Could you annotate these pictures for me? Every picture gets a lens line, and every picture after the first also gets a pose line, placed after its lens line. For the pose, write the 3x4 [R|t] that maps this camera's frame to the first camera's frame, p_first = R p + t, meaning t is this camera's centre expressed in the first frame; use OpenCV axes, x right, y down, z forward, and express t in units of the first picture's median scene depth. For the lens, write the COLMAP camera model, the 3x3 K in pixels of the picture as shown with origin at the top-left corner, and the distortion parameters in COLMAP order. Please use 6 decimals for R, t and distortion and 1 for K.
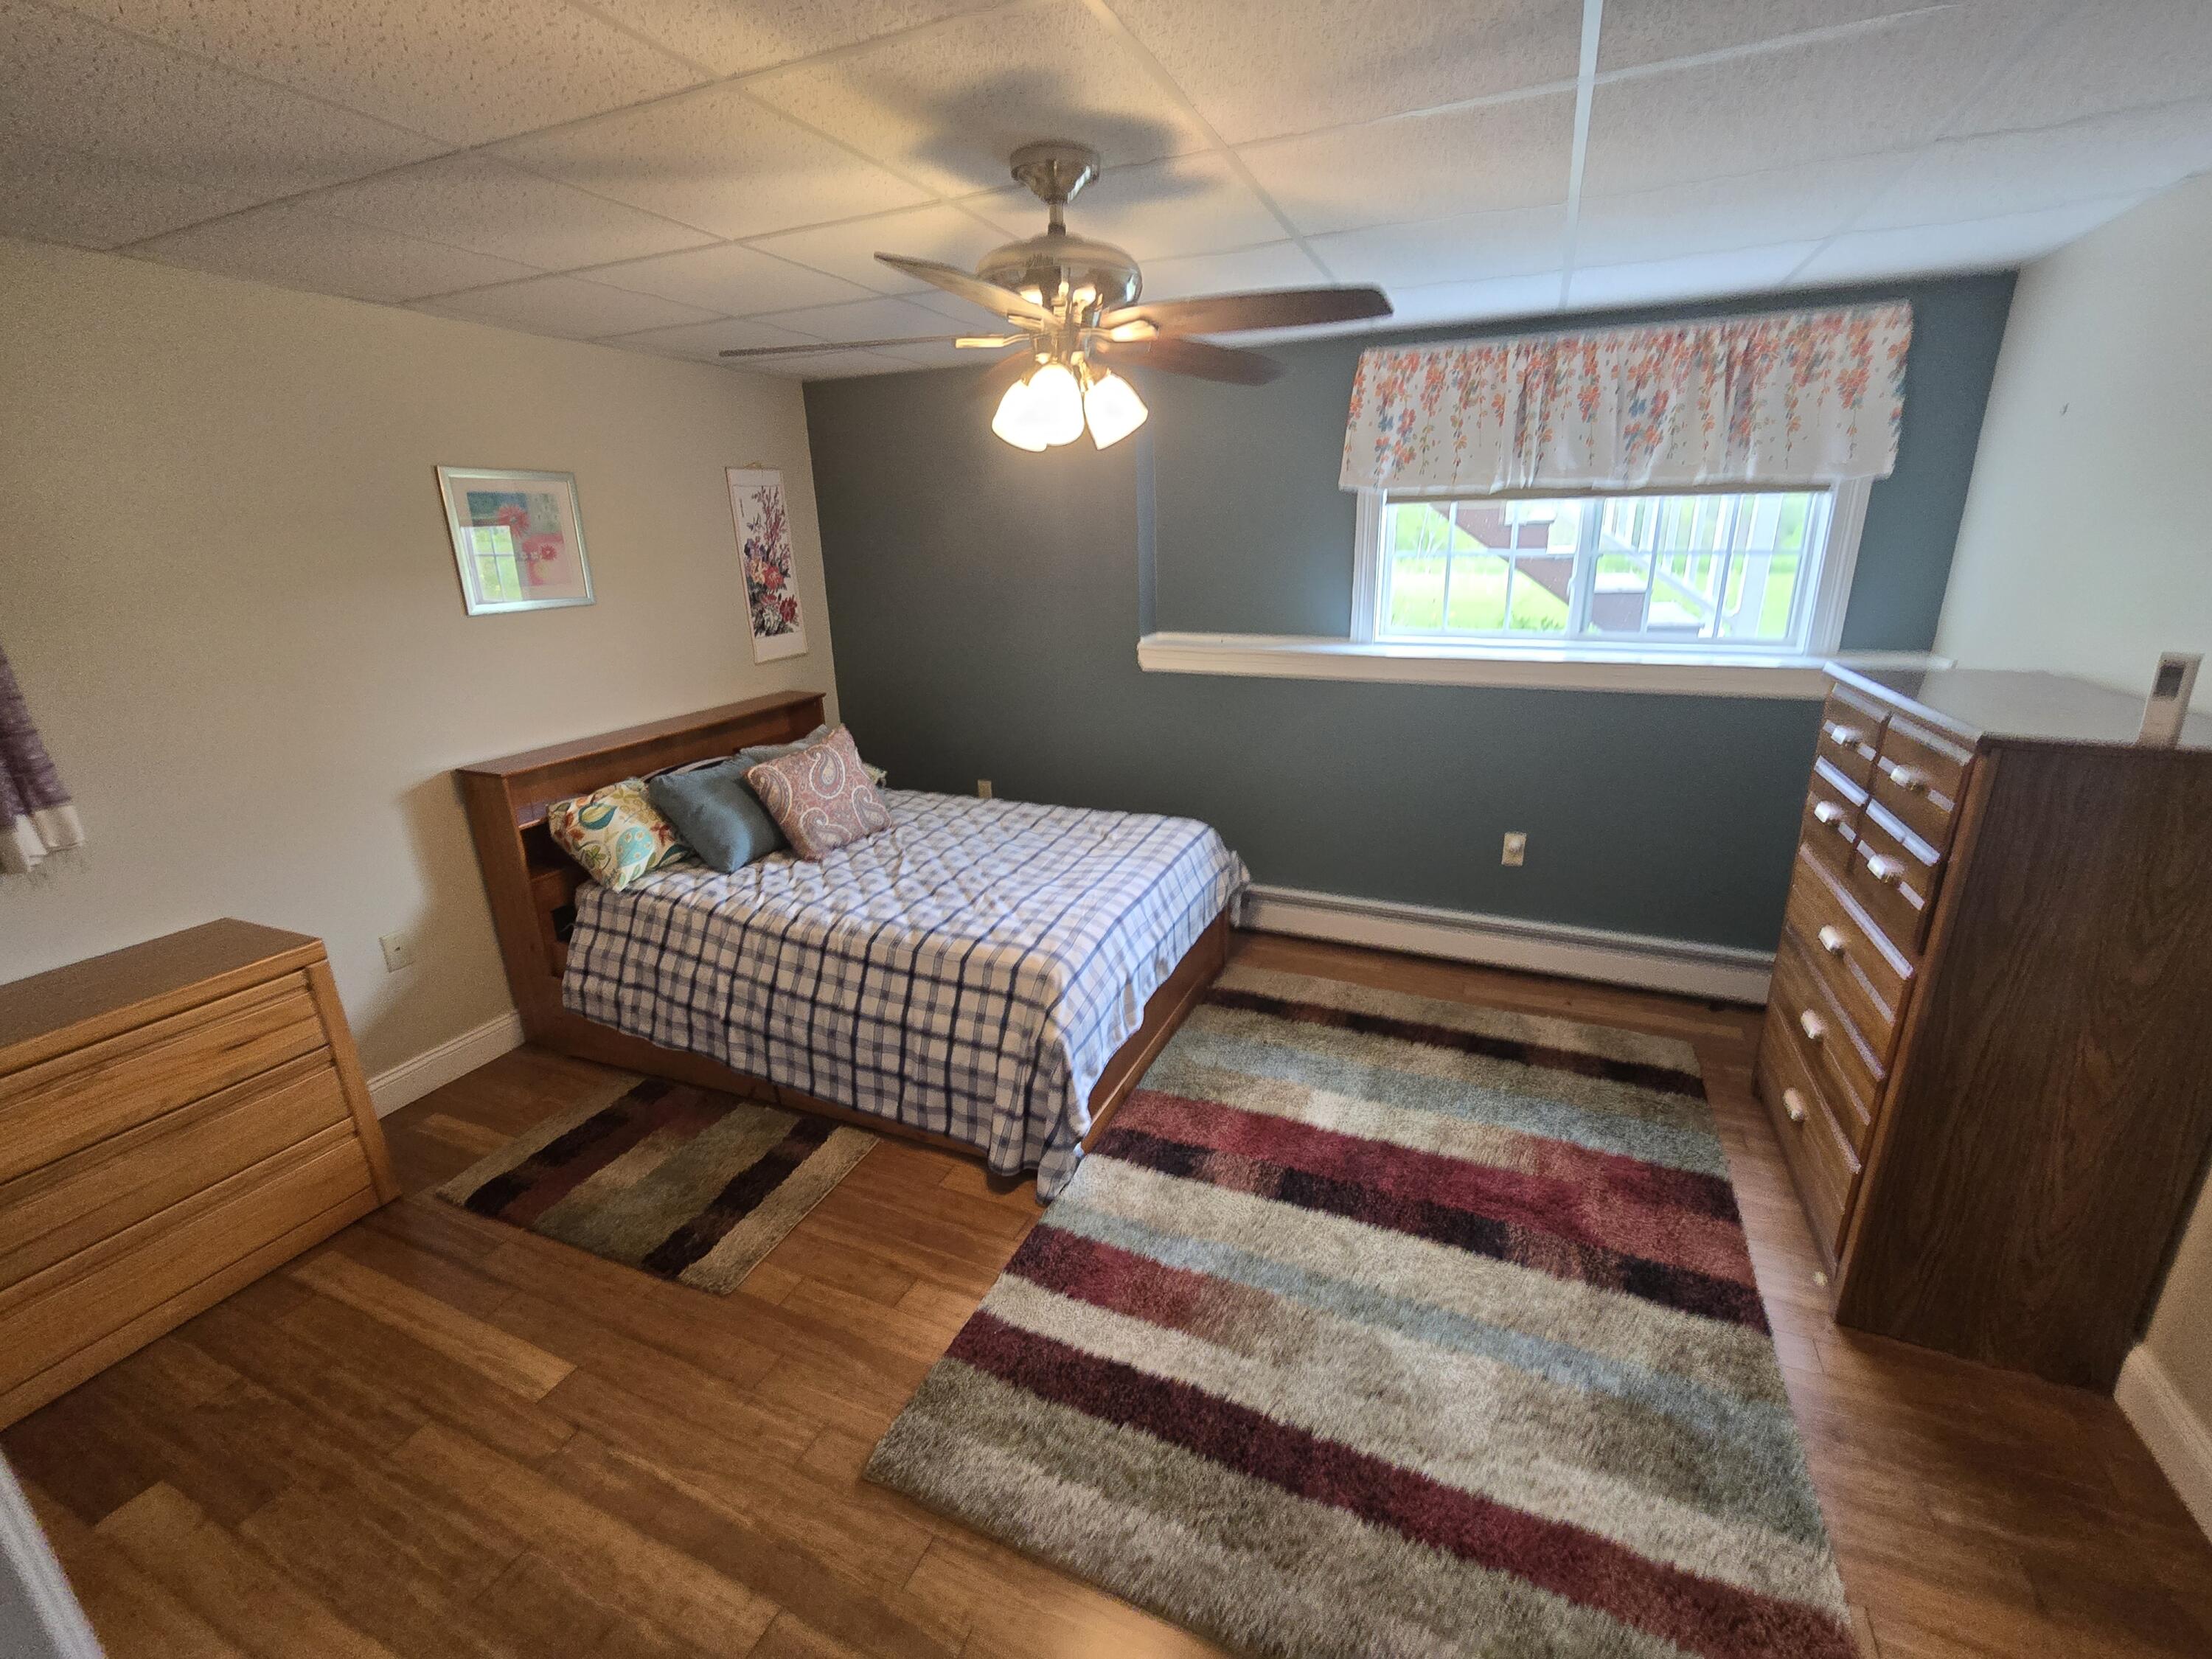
lens RADIAL K [[915.3, 0, 1127.8], [0, 915.3, 805.9], [0, 0, 1]] dist [-0.003845, 0.000613]
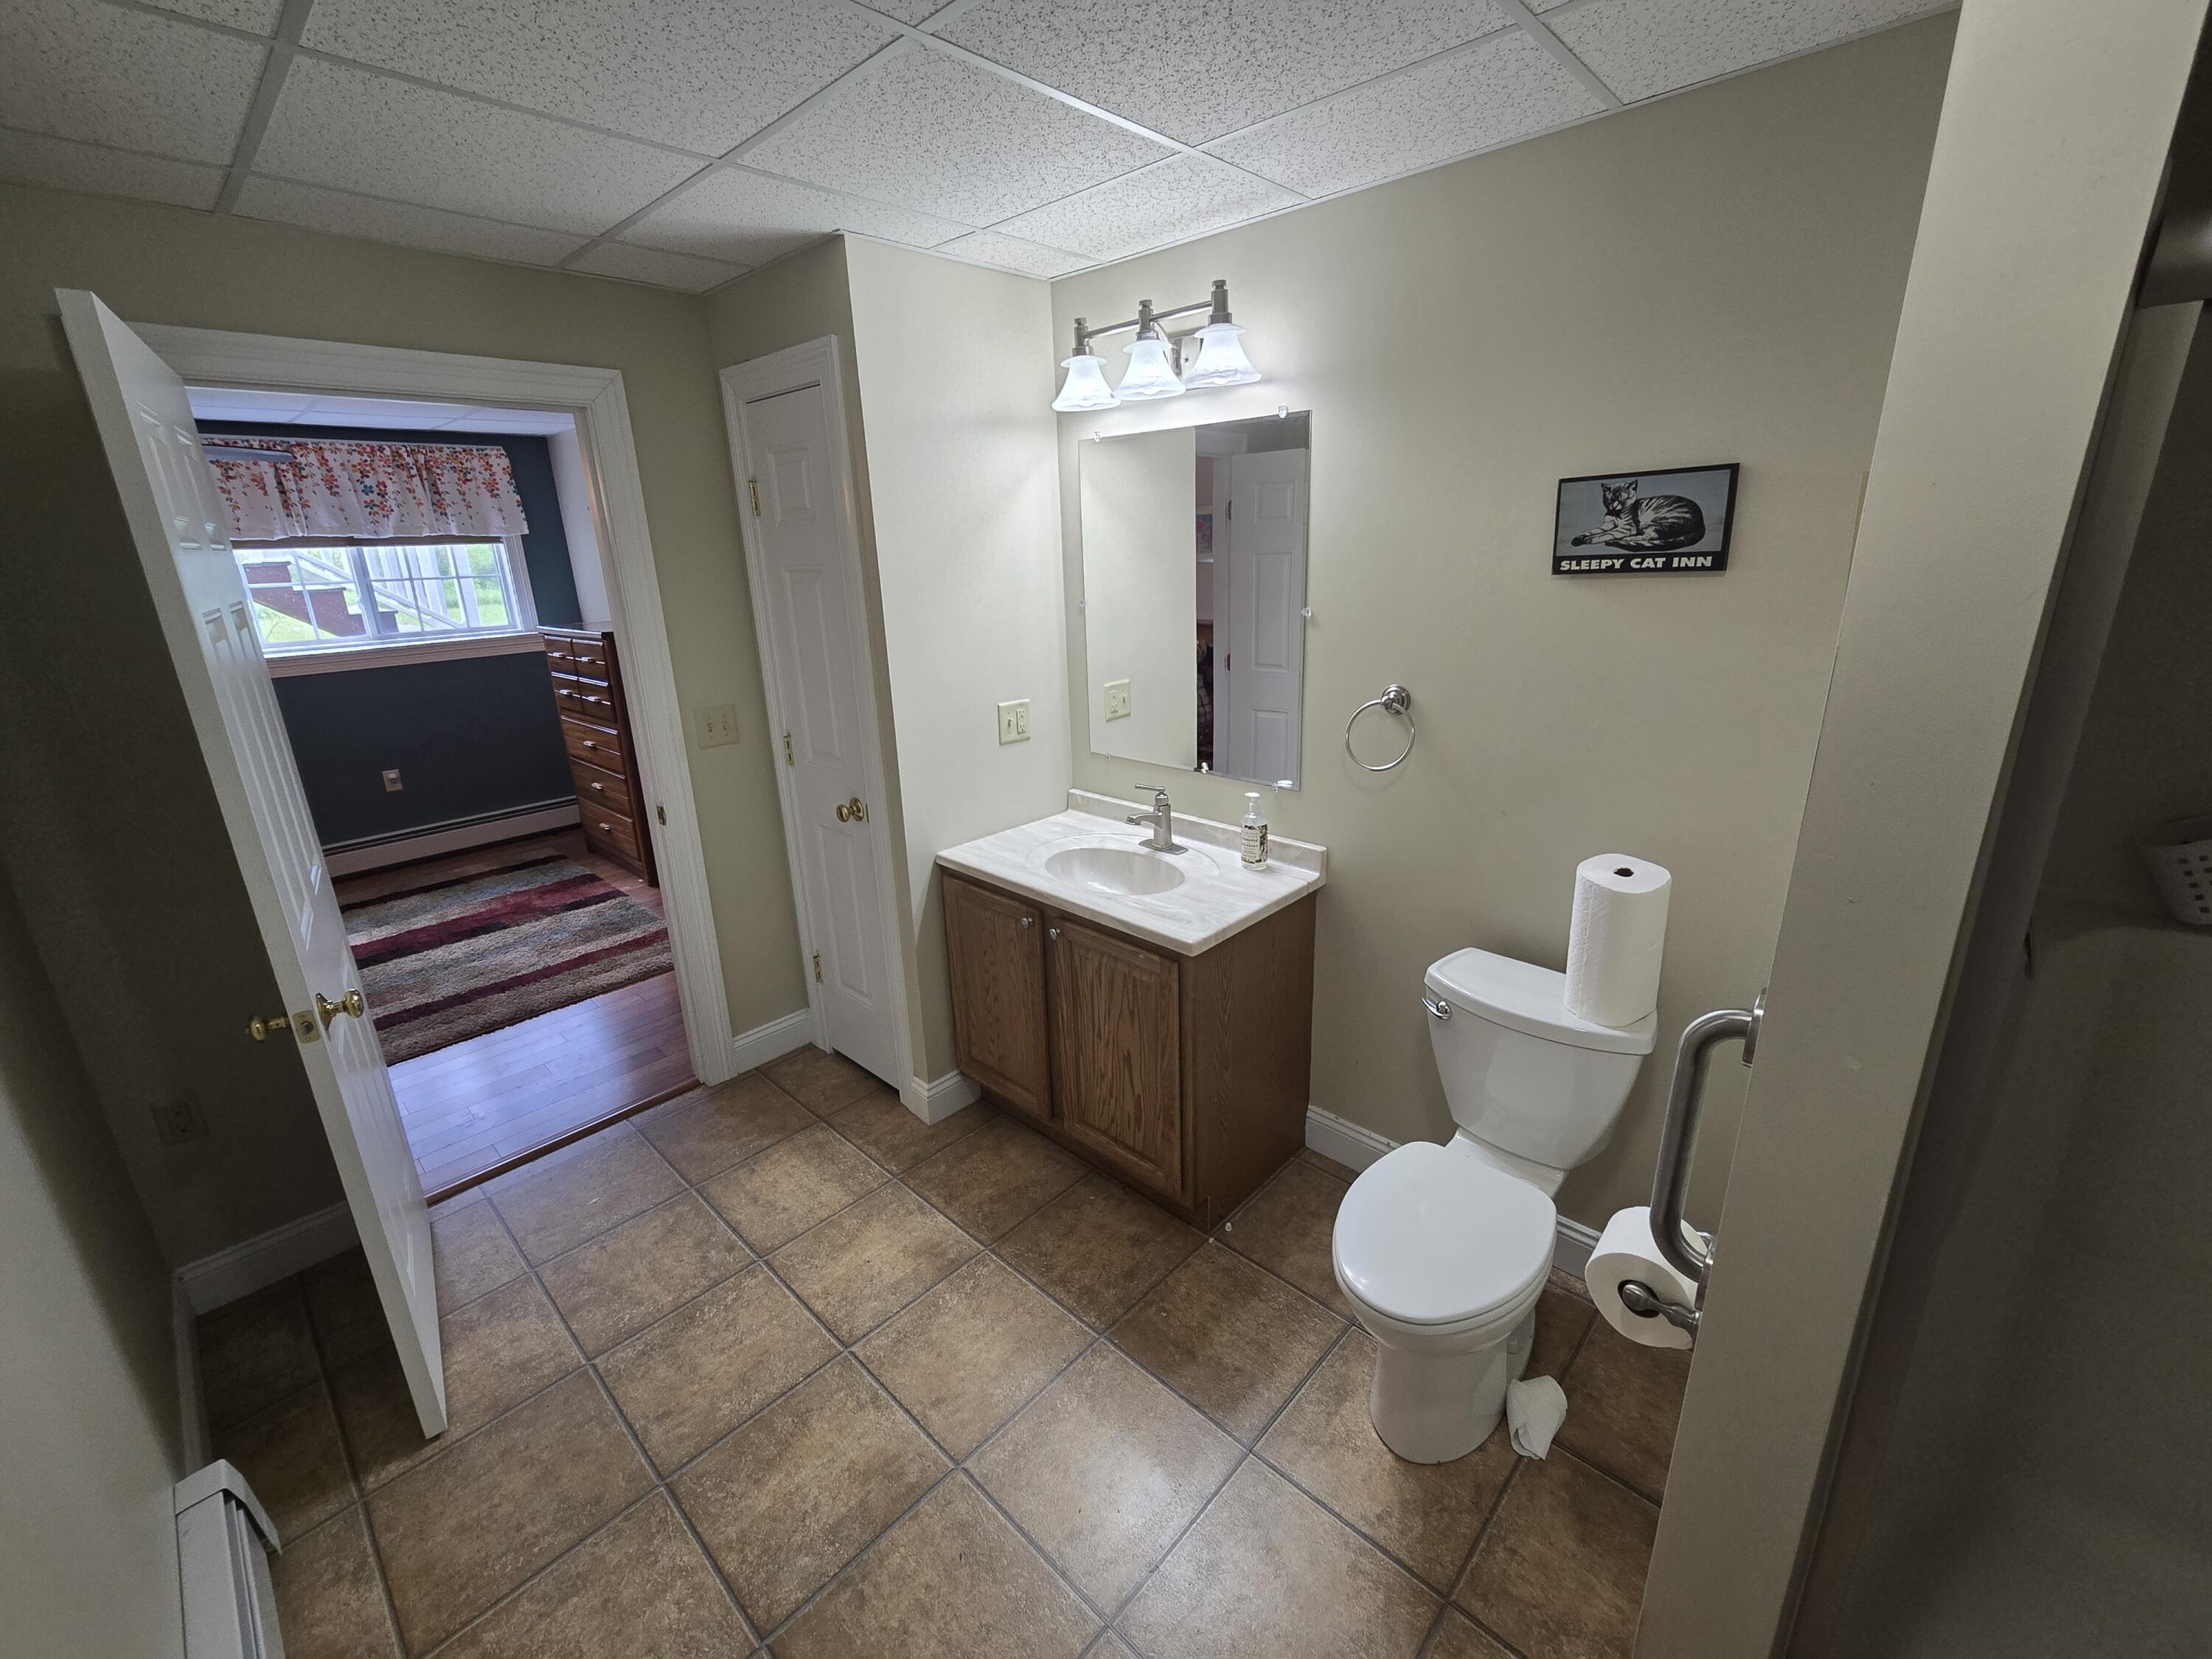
lens RADIAL K [[915.3, 0, 1099.4], [0, 915.3, 810.8], [0, 0, 1]] dist [-0.003845, 0.000613]
pose [[0.347221, -0.254525, 0.902582, -0.629791], [0.297291, 0.942696, 0.151470, 0.251876], [-0.889413, 0.215735, 0.402992, -0.716574]]
